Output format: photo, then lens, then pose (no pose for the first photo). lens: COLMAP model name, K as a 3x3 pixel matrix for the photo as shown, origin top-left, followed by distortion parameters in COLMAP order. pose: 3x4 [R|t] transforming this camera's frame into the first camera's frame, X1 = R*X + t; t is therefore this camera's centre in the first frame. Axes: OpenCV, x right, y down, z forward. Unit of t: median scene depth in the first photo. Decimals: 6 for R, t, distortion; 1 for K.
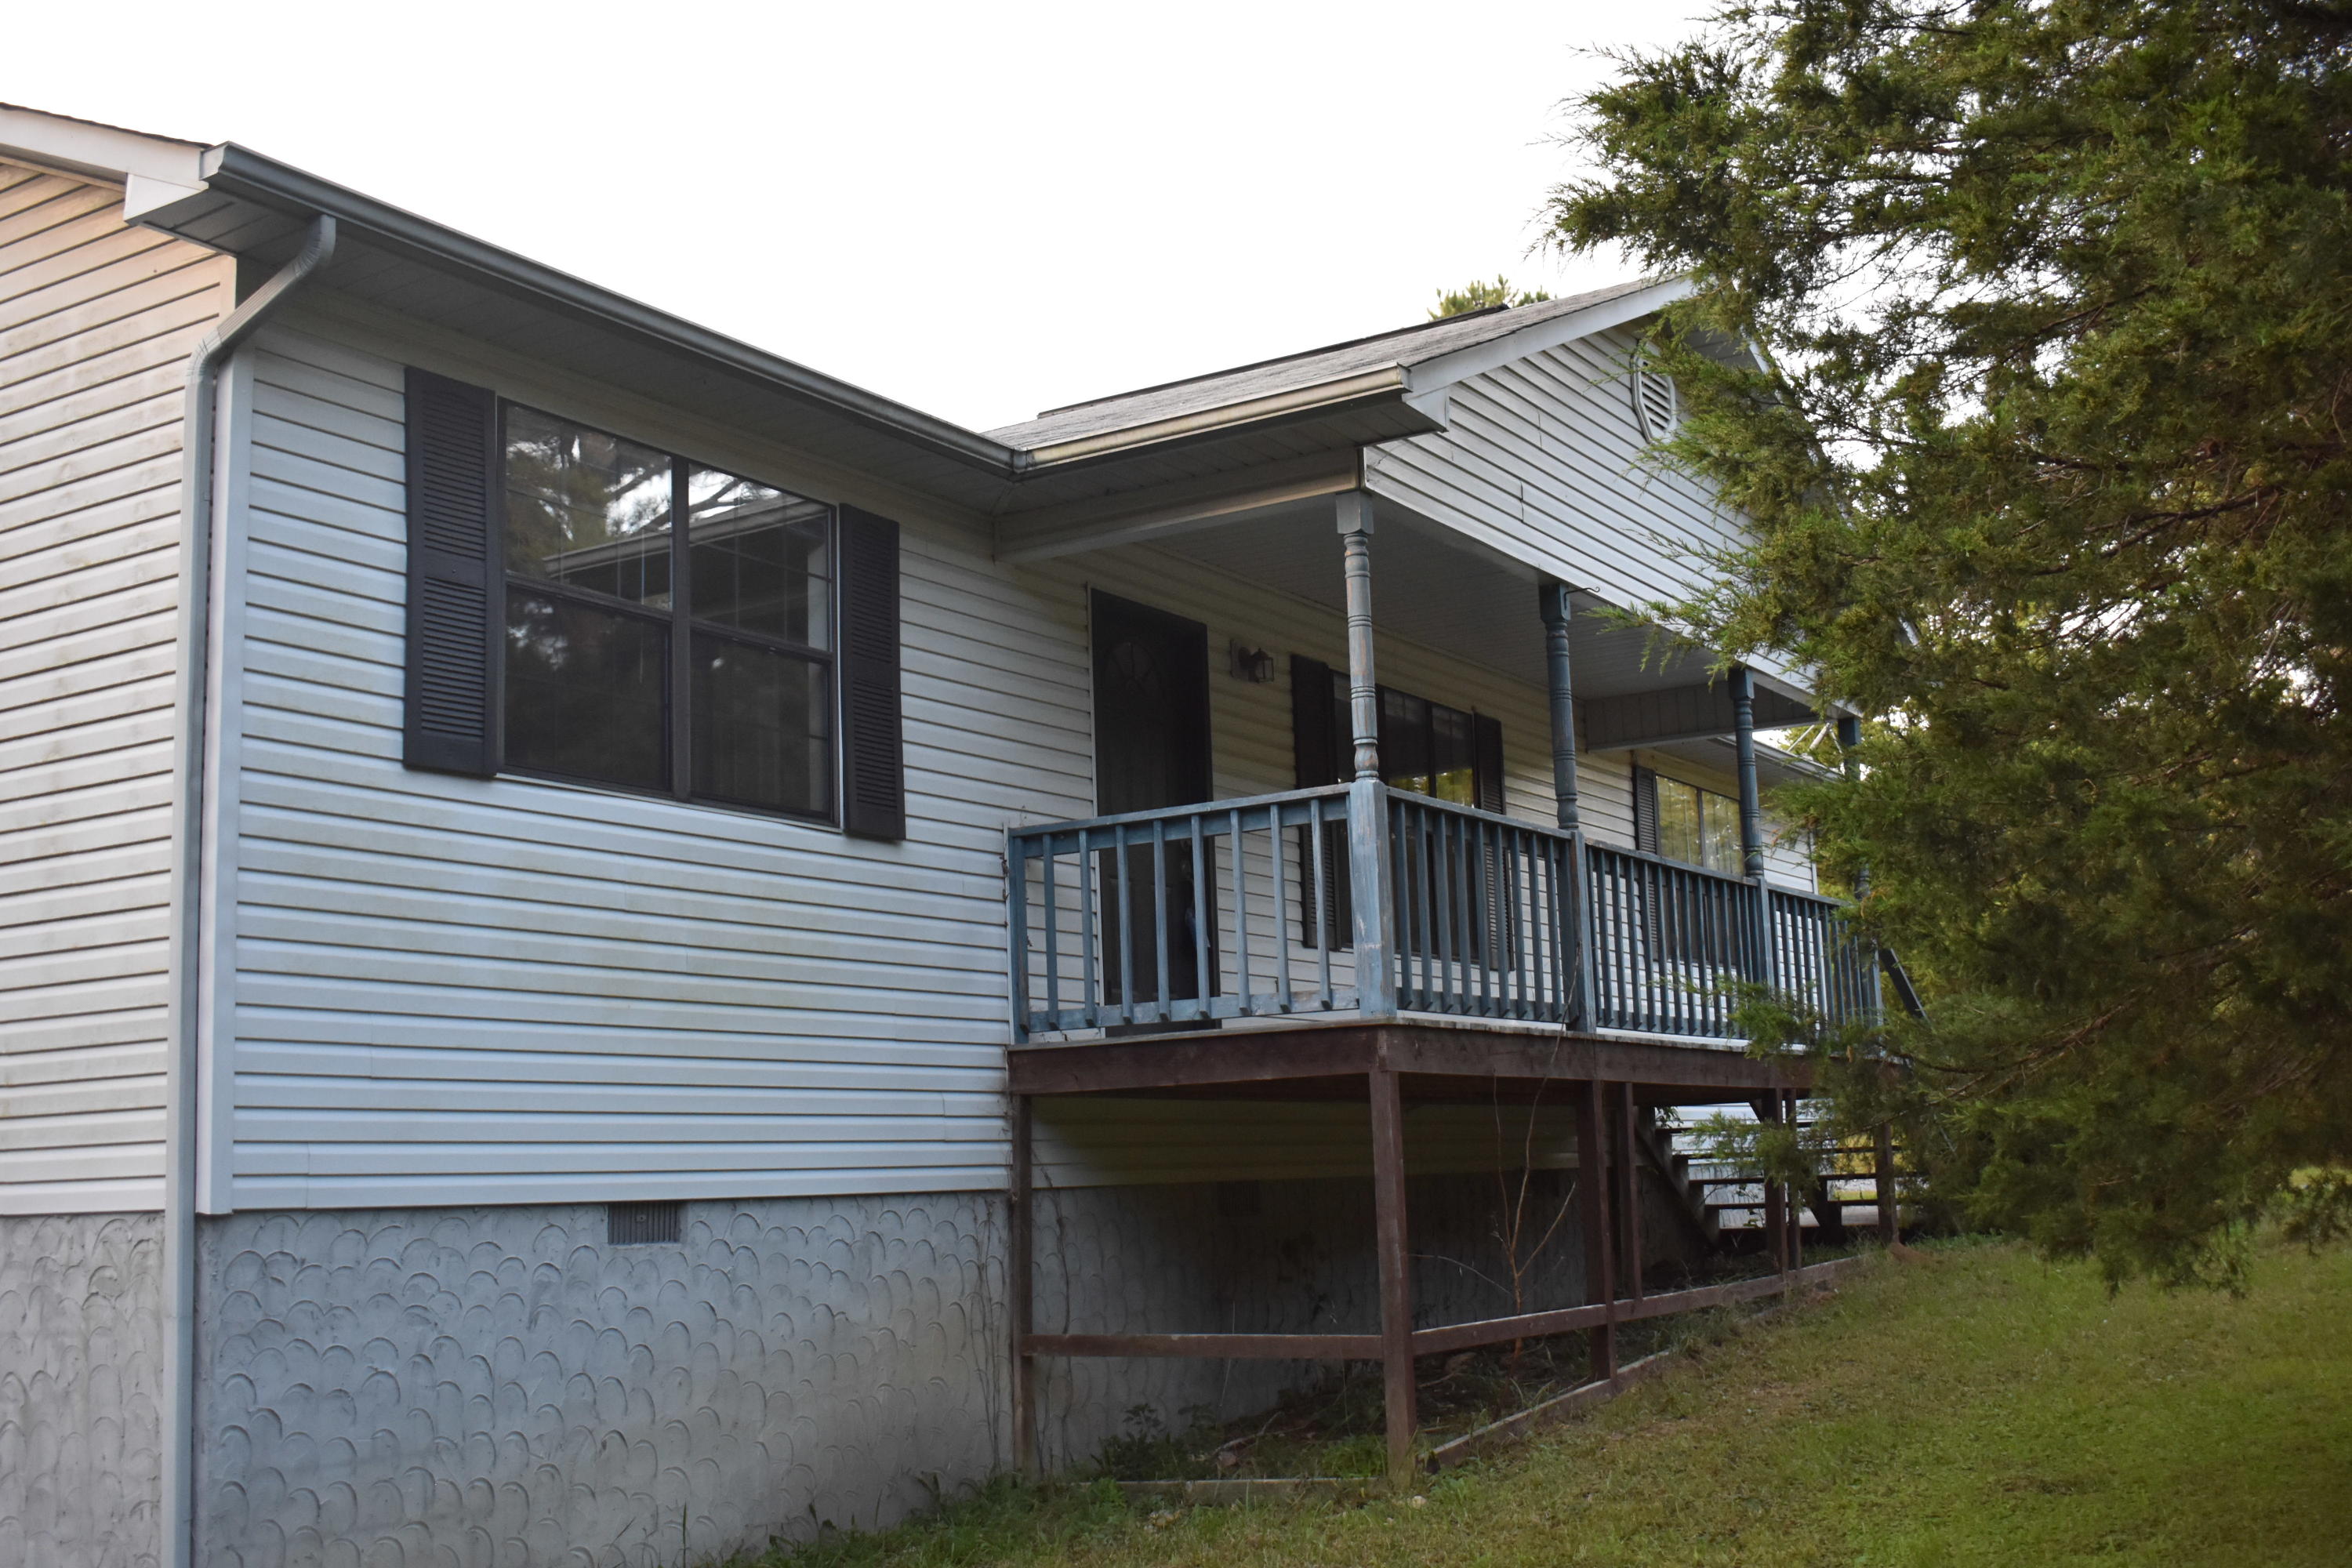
lens RADIAL K [[2545.7, 0, 1176.1], [0, 2545.7, 756.6], [0, 0, 1]] dist [-0.054207, 0.013021]
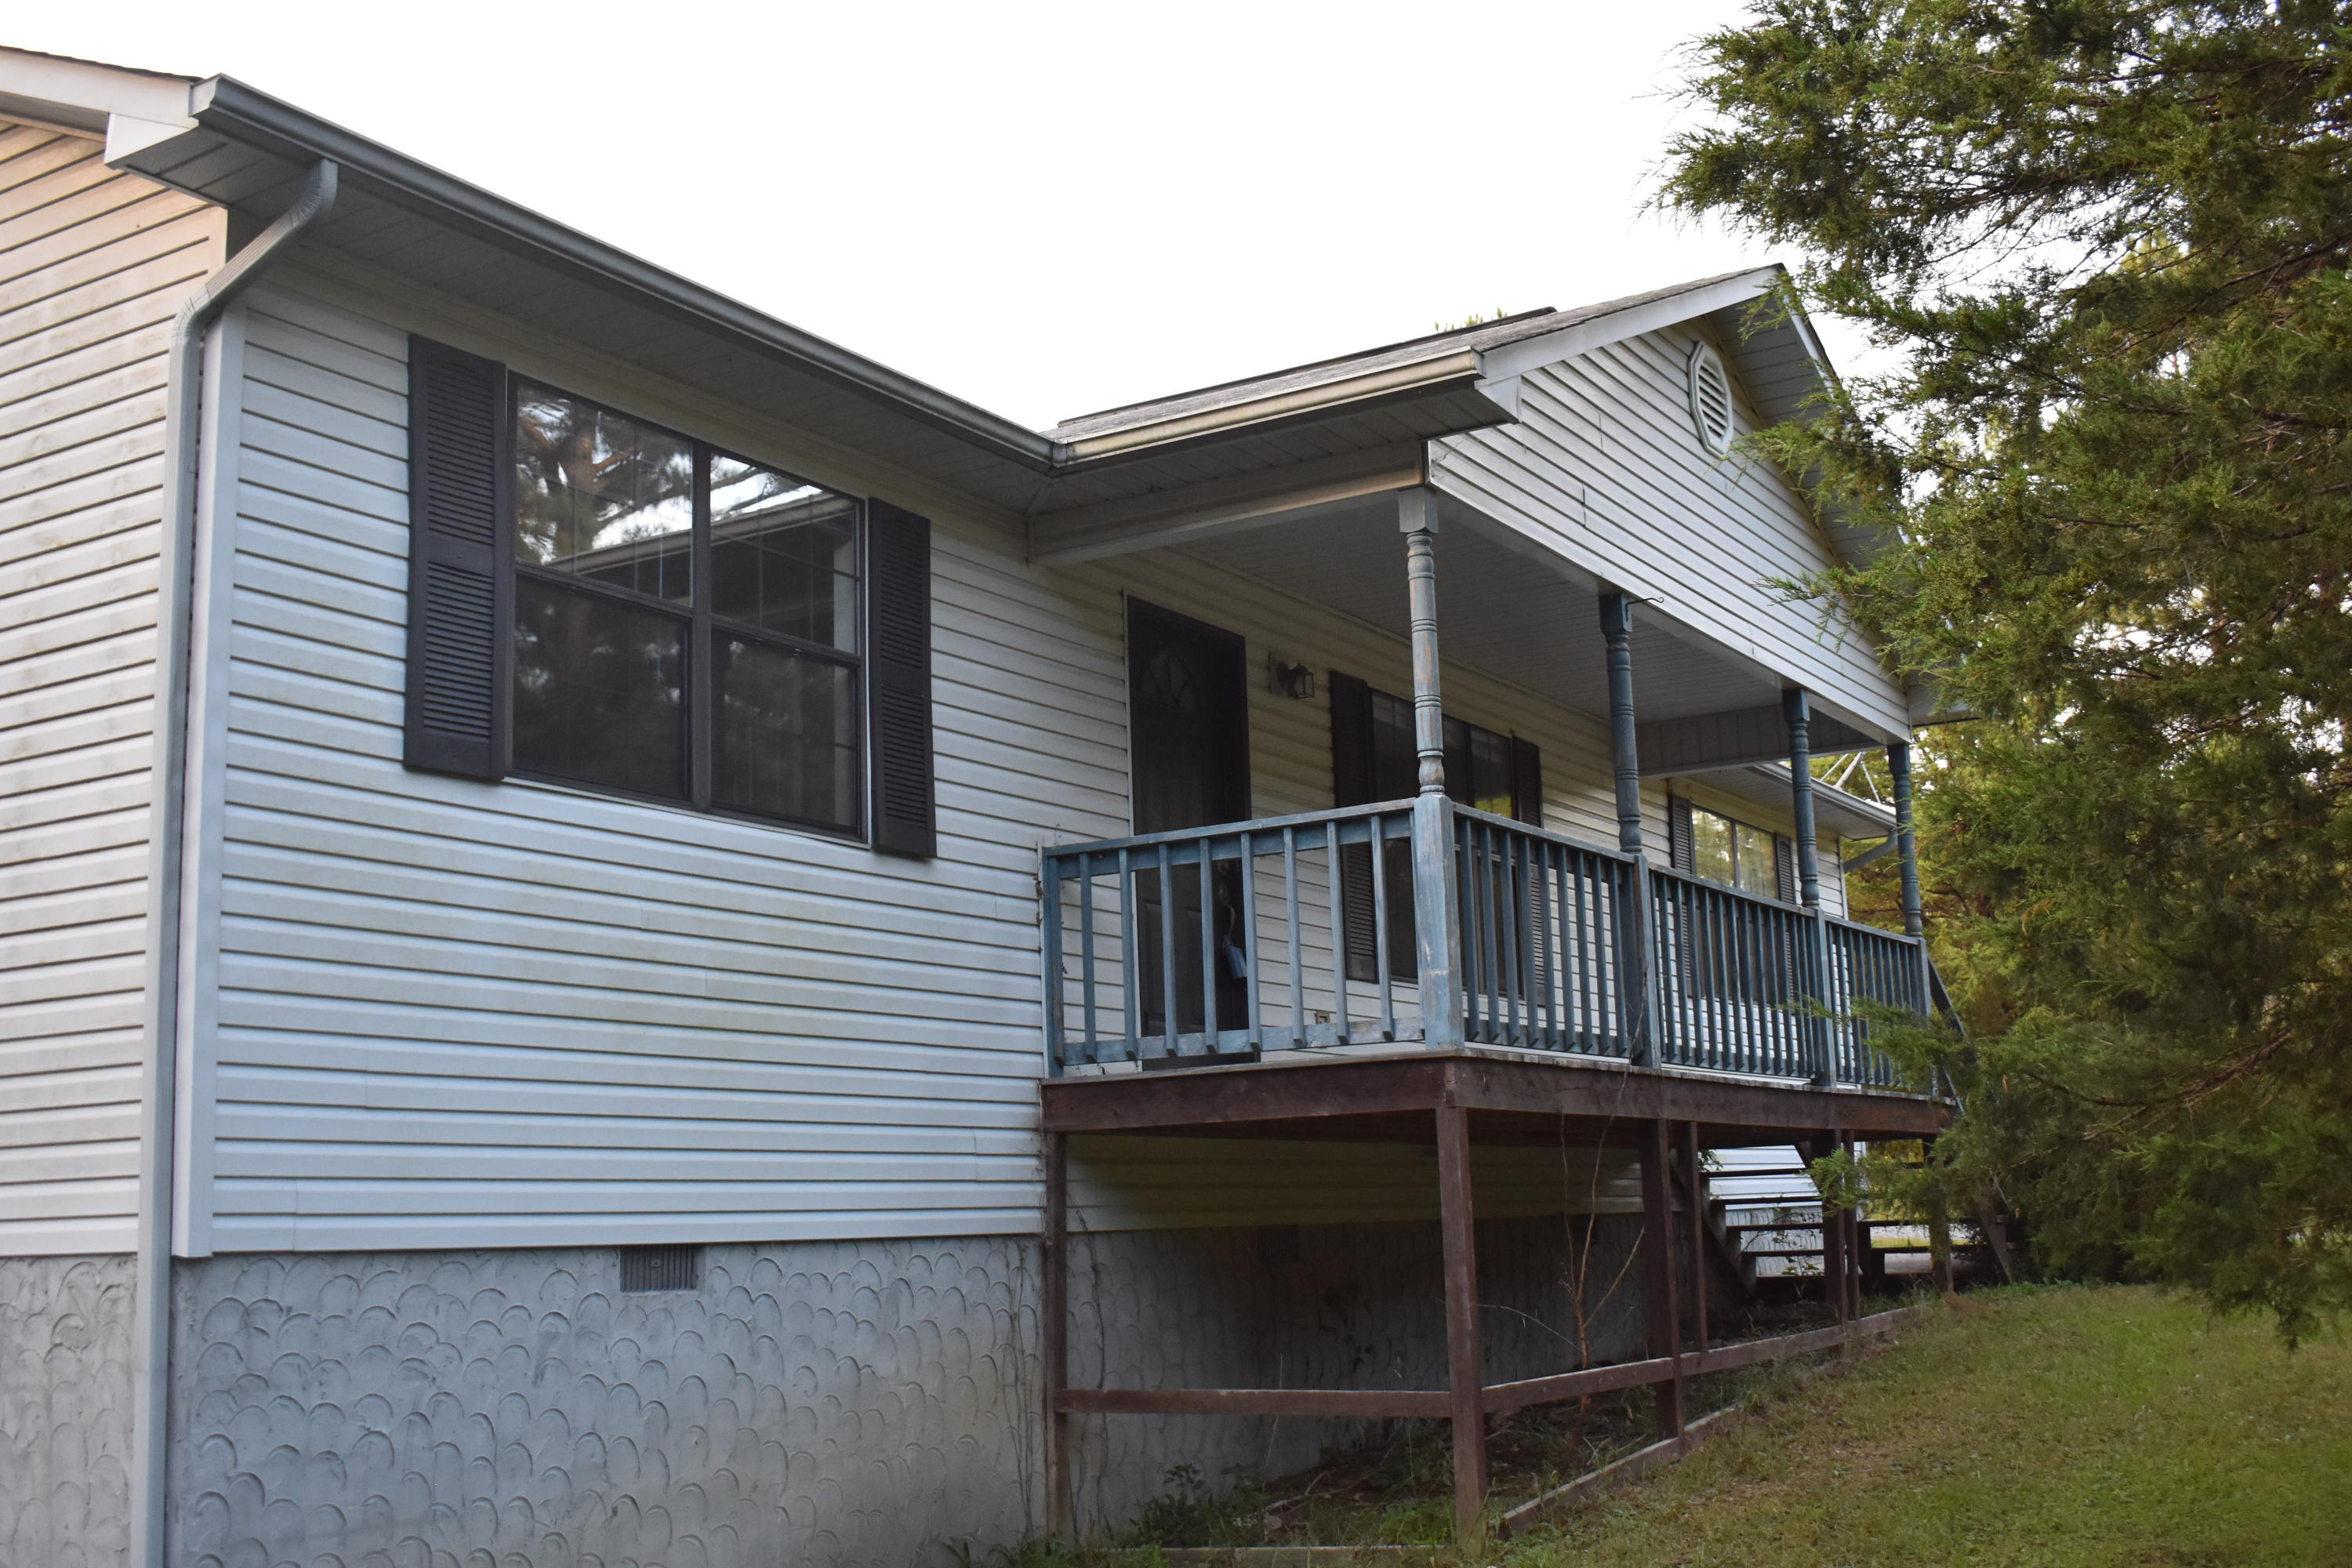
lens RADIAL K [[2545.7, 0, 1176.1], [0, 2545.7, 756.6], [0, 0, 1]] dist [-0.054207, 0.013021]
pose [[0.999951, 0.004576, 0.008829, -0.027655], [-0.004420, 0.999835, -0.017645, 0.012141], [-0.008908, 0.017605, 0.999805, 0.066860]]
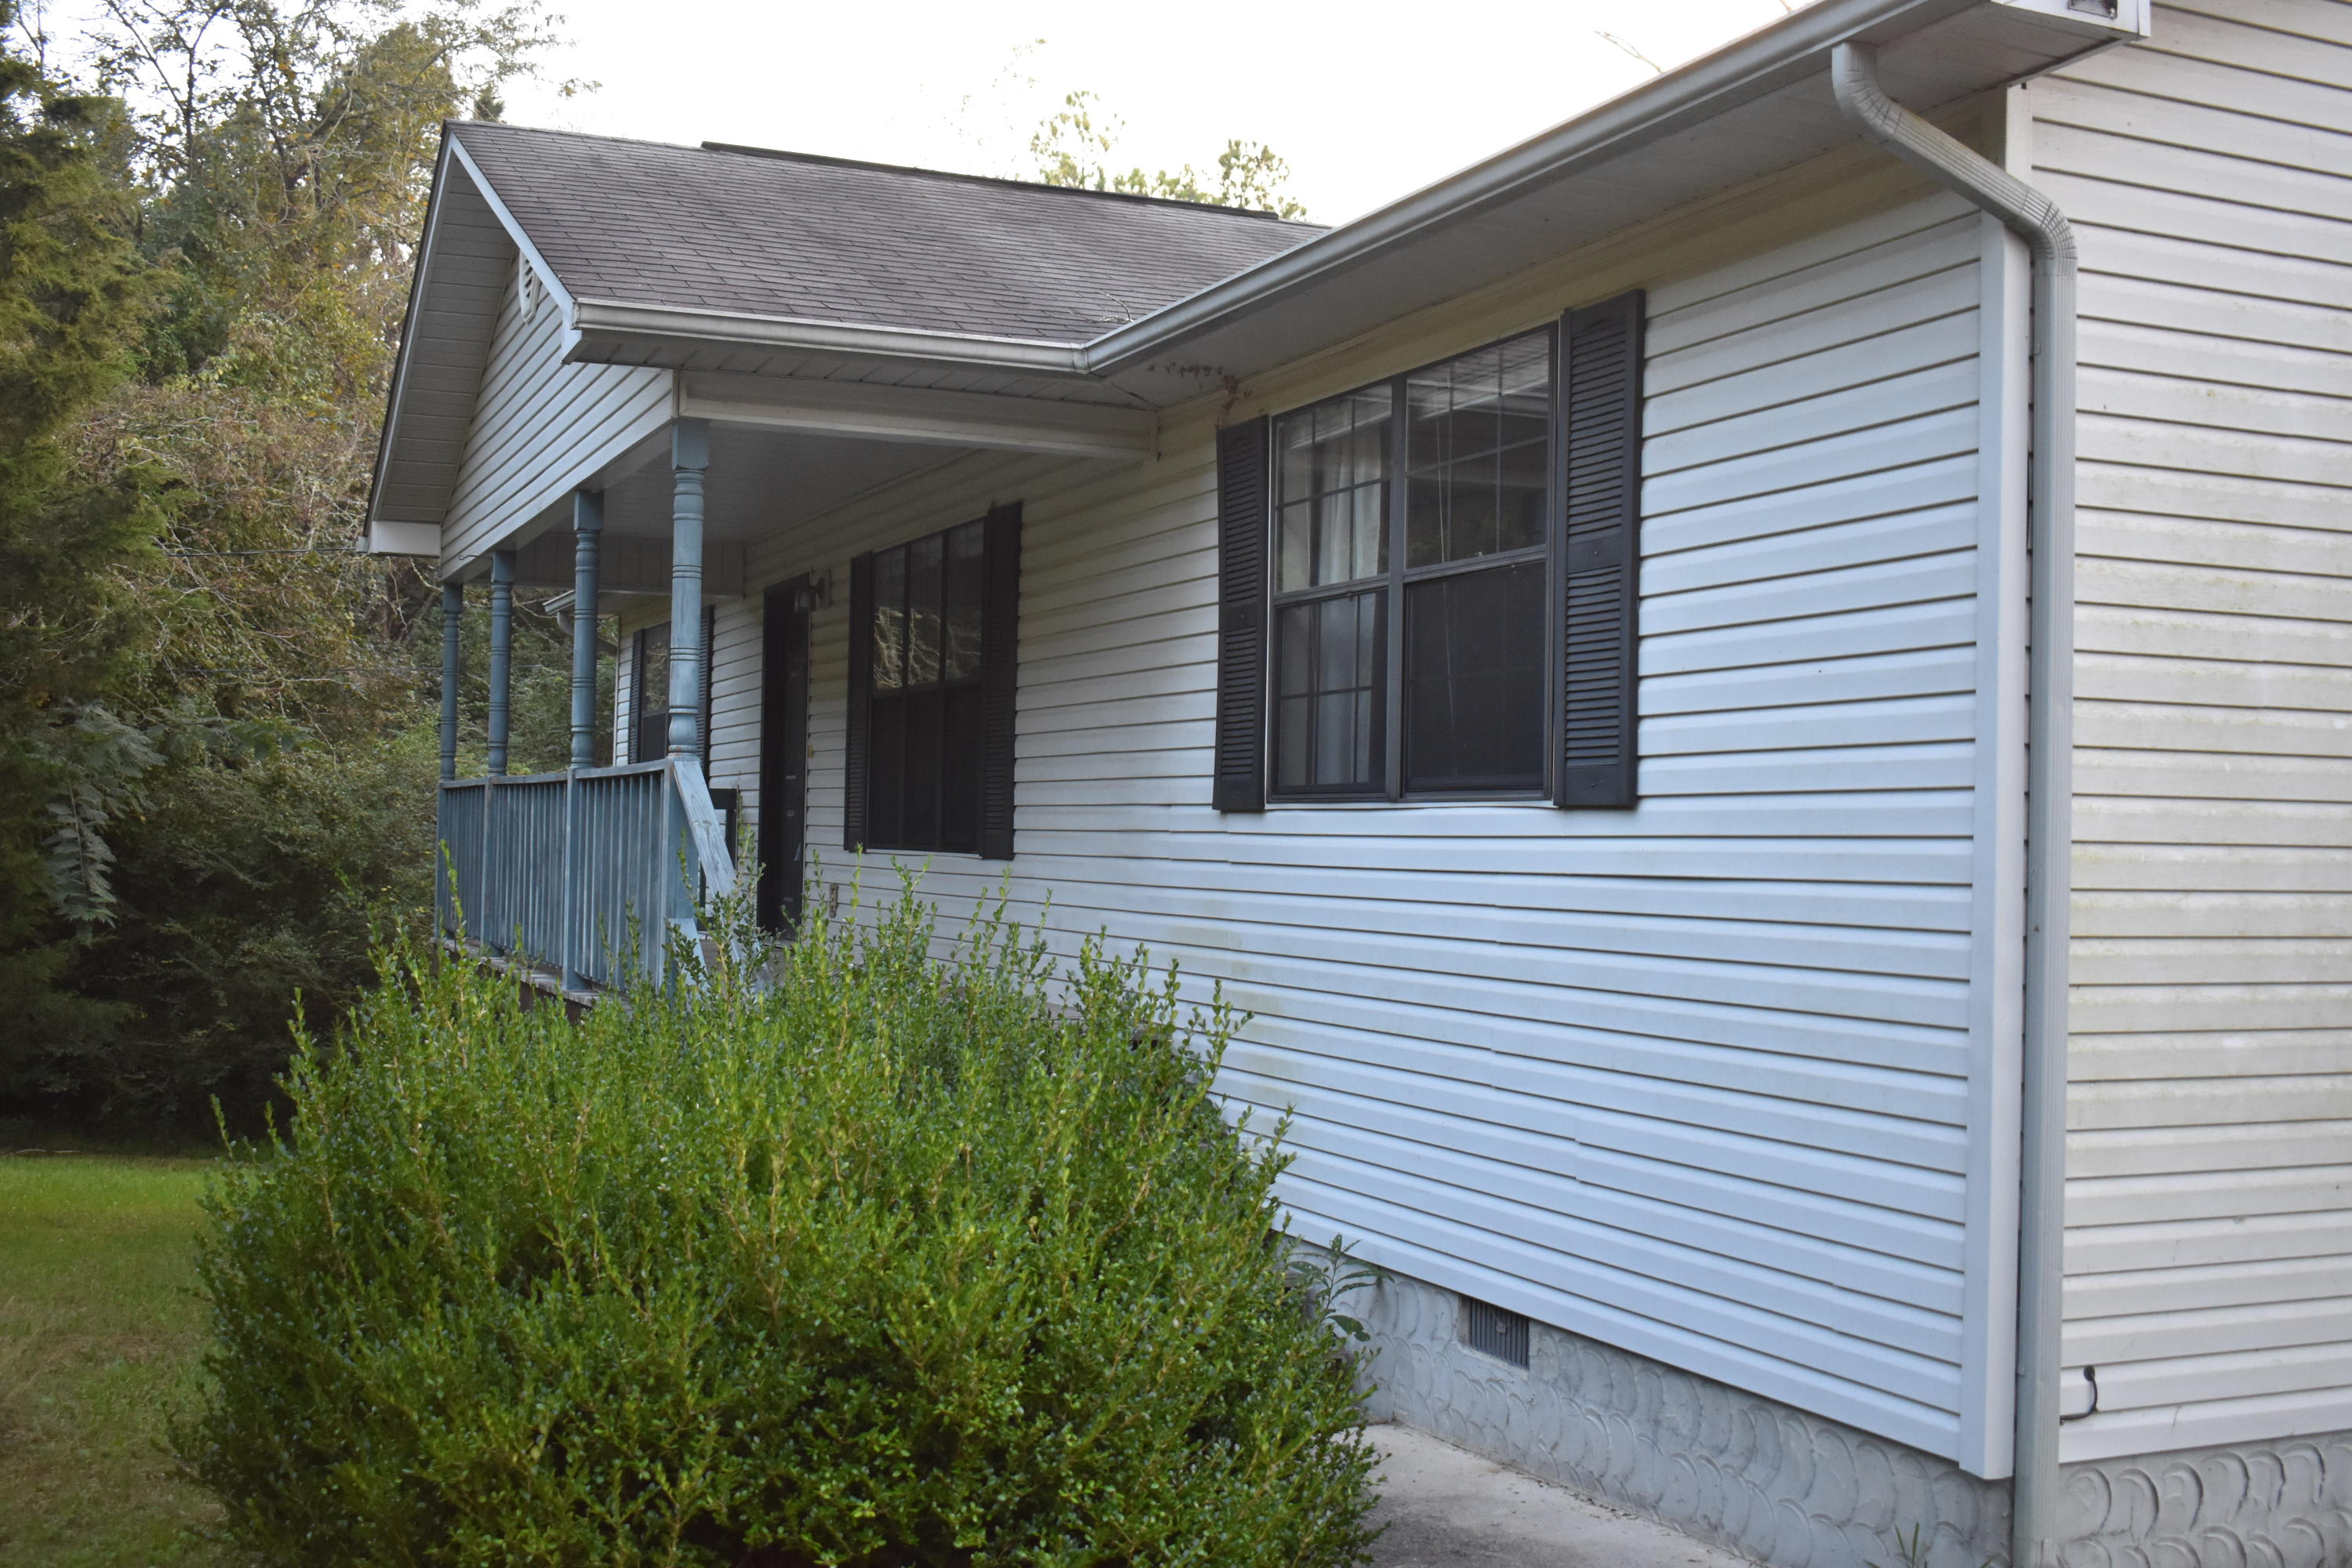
lens RADIAL K [[2545.7, 0, 1176.1], [0, 2545.7, 756.6], [0, 0, 1]] dist [-0.054207, 0.013021]
pose [[-0.576742, -0.067613, -0.814124, 0.468845], [0.068348, 0.989081, -0.130562, 0.098299], [0.814062, -0.130944, -0.565823, 1.308692]]
